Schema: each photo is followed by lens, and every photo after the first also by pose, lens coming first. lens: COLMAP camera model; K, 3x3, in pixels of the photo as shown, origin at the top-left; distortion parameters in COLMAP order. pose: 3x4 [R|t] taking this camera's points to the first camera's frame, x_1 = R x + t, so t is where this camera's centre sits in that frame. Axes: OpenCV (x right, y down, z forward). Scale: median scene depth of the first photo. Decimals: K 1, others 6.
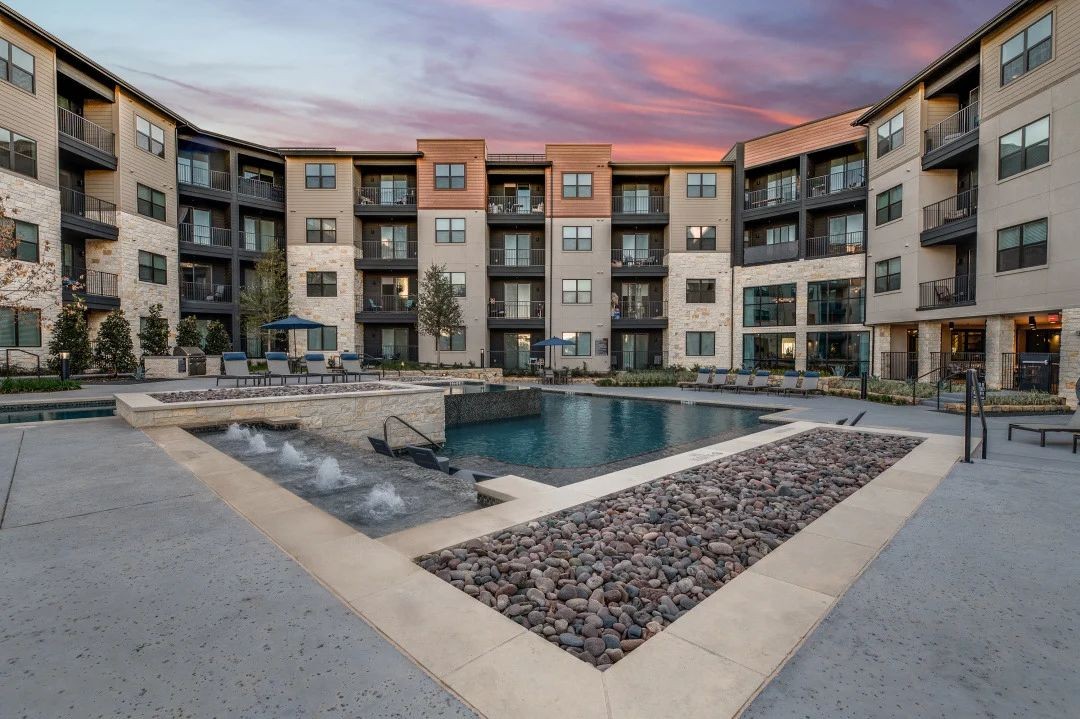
lens RADIAL K [[493.6, 0, 542.4], [0, 493.6, 365.5], [0, 0, 1]] dist [-0.004091, -0.001153]
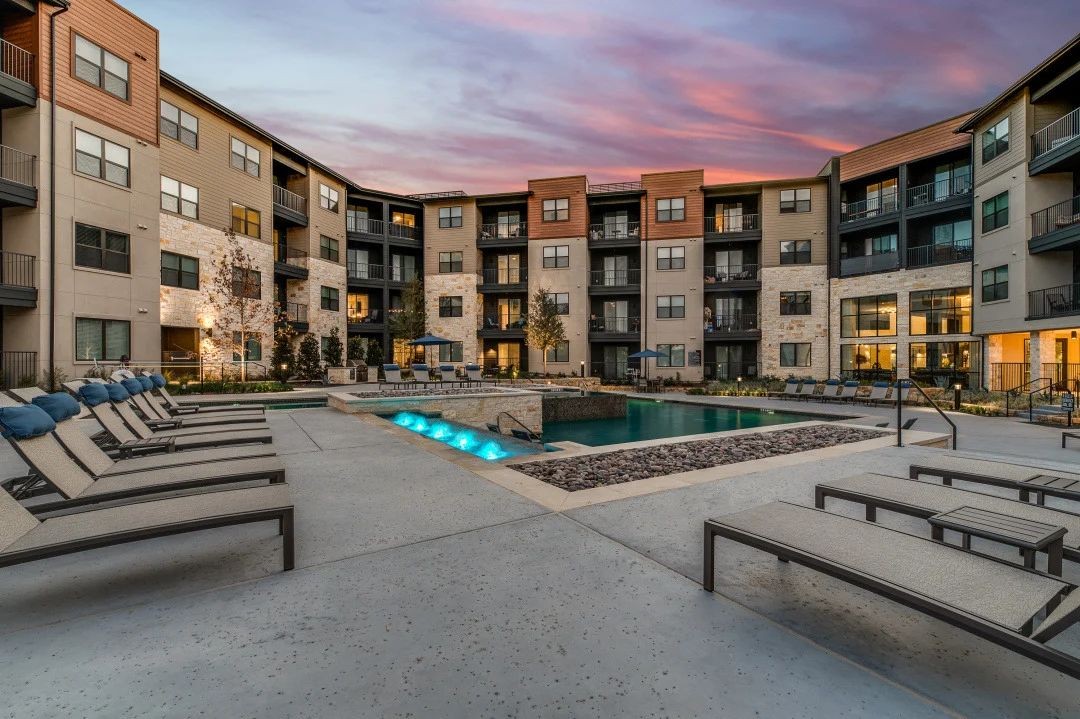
lens RADIAL K [[493.6, 0, 545.6], [0, 493.6, 358.5], [0, 0, 1]] dist [-0.004091, -0.001153]
pose [[0.975673, -0.002858, -0.219212, 0.044354], [-0.004528, 0.999439, -0.033181, -0.000159], [0.219184, 0.033366, 0.975113, -0.125730]]
